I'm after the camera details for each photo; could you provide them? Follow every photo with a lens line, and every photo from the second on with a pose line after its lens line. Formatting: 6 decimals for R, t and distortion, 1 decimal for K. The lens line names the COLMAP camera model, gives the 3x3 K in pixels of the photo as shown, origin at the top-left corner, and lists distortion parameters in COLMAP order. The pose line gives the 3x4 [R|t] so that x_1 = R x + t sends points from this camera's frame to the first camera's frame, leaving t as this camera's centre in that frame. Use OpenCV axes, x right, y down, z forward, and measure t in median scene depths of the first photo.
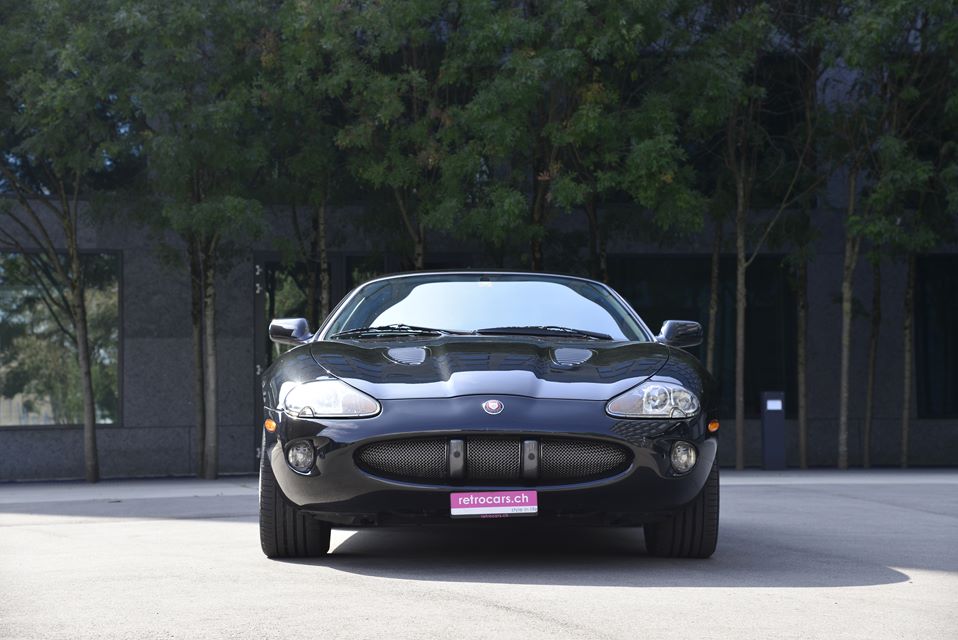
lens RADIAL K [[1943.4, 0, 483.3], [0, 1943.4, 316.9], [0, 0, 1]] dist [0.446204, 0.000000]
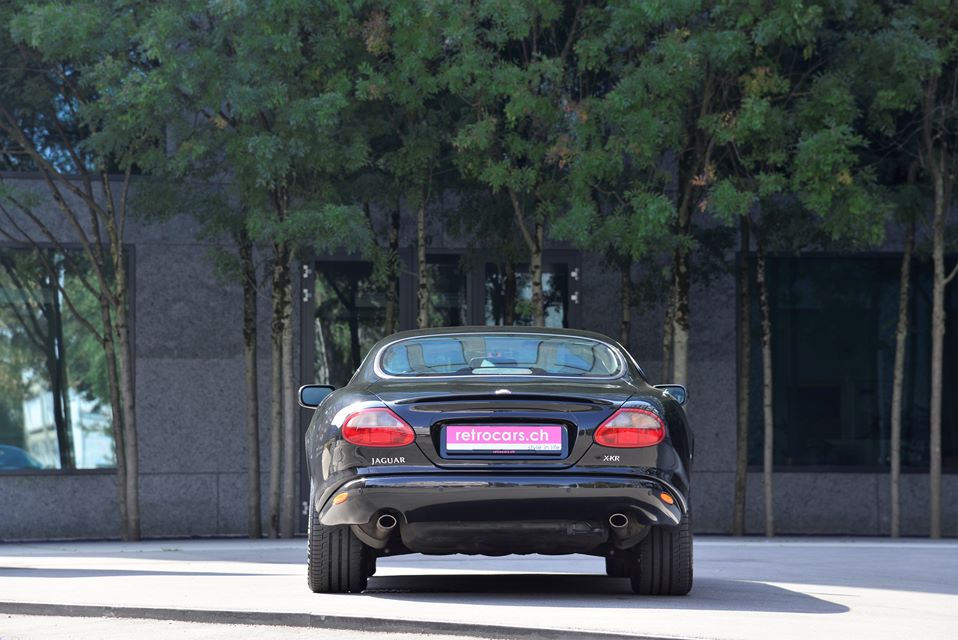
lens RADIAL K [[3026.7, 0, 476.7], [0, 3026.7, 291.5], [0, 0, 1]] dist [0.923041, 0.000000]
pose [[0.999802, 0.009910, -0.017247, -0.038141], [-0.009959, 0.999947, -0.002741, -0.018893], [0.017219, 0.002912, 0.999848, -0.286312]]
